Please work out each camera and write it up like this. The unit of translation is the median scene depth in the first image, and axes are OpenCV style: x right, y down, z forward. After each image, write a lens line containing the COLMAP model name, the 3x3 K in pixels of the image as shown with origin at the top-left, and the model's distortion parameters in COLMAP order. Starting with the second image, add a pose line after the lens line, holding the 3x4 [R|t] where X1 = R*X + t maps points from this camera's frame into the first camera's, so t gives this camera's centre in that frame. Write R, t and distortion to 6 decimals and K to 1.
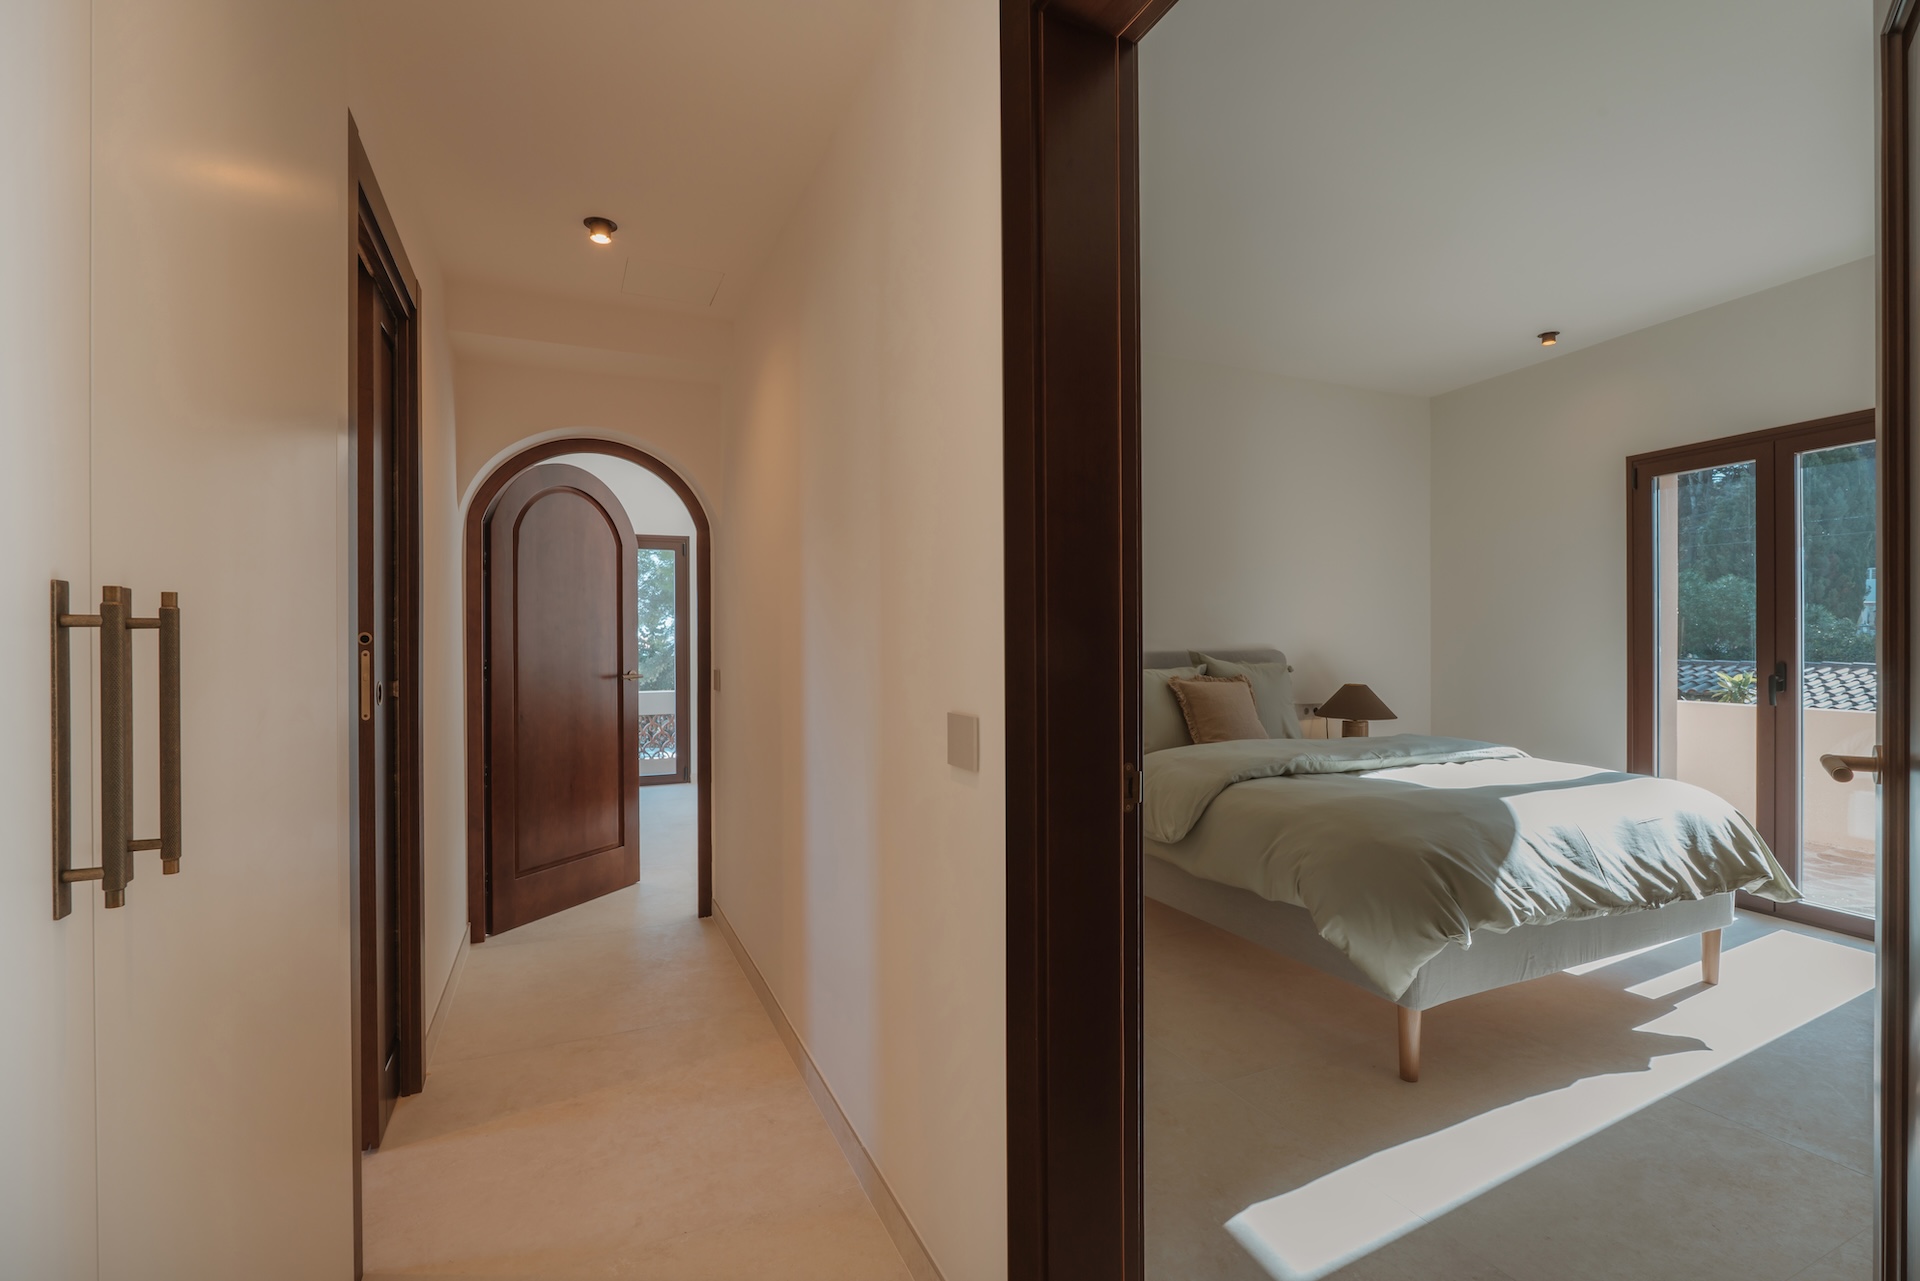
lens RADIAL K [[820.1, 0, 960.0], [0, 820.1, 640.5], [0, 0, 1]] dist [0.002106, -0.012631]
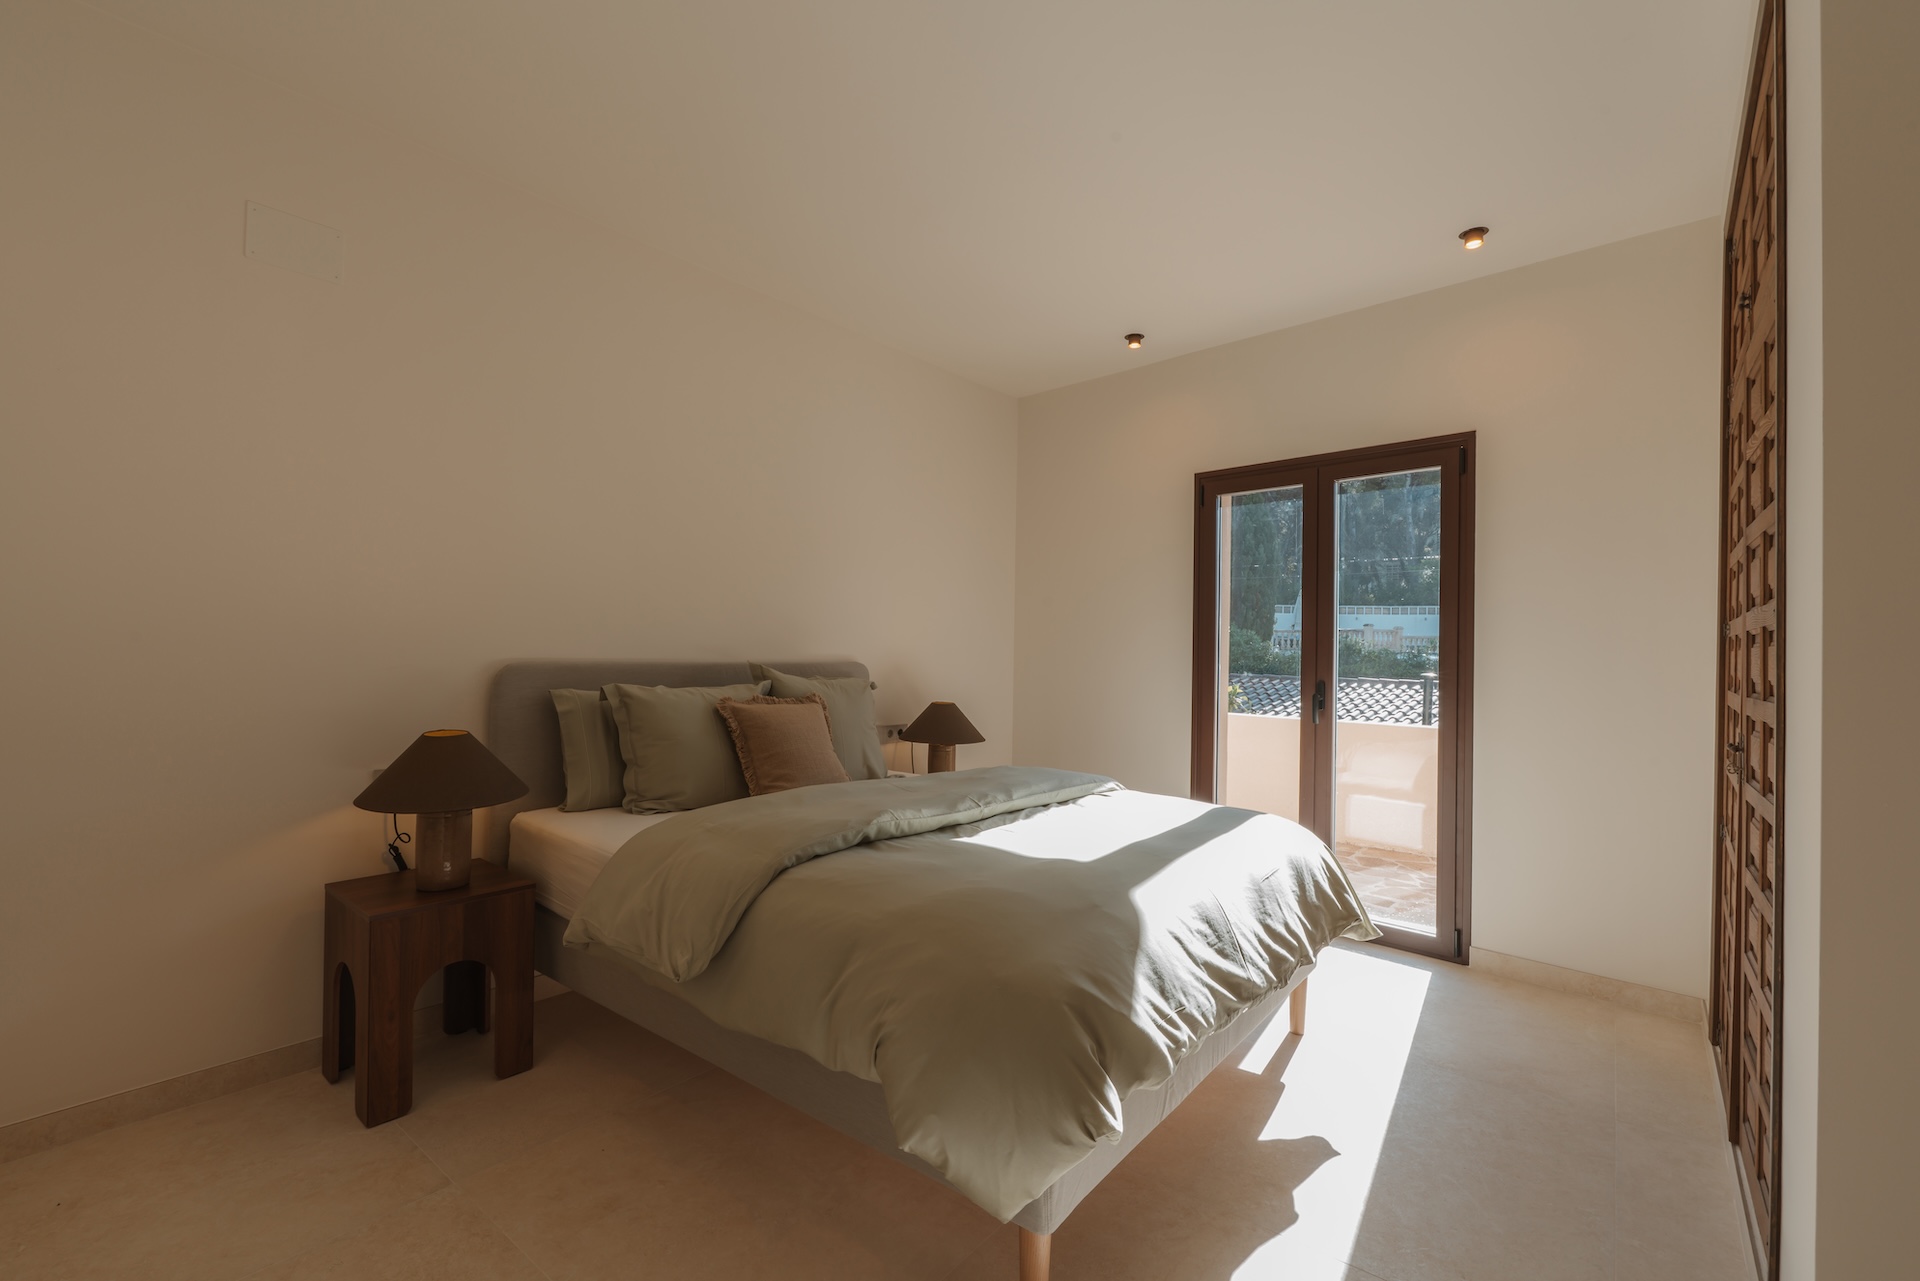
lens RADIAL K [[634.9, 0, 960.0], [0, 634.9, 640.5], [0, 0, 1]] dist [0.000188, 0.000036]
pose [[0.870103, 0.024160, 0.492278, 0.198925], [-0.019338, 0.999702, -0.014883, -0.003430], [-0.492491, 0.003430, 0.870311, 0.489346]]
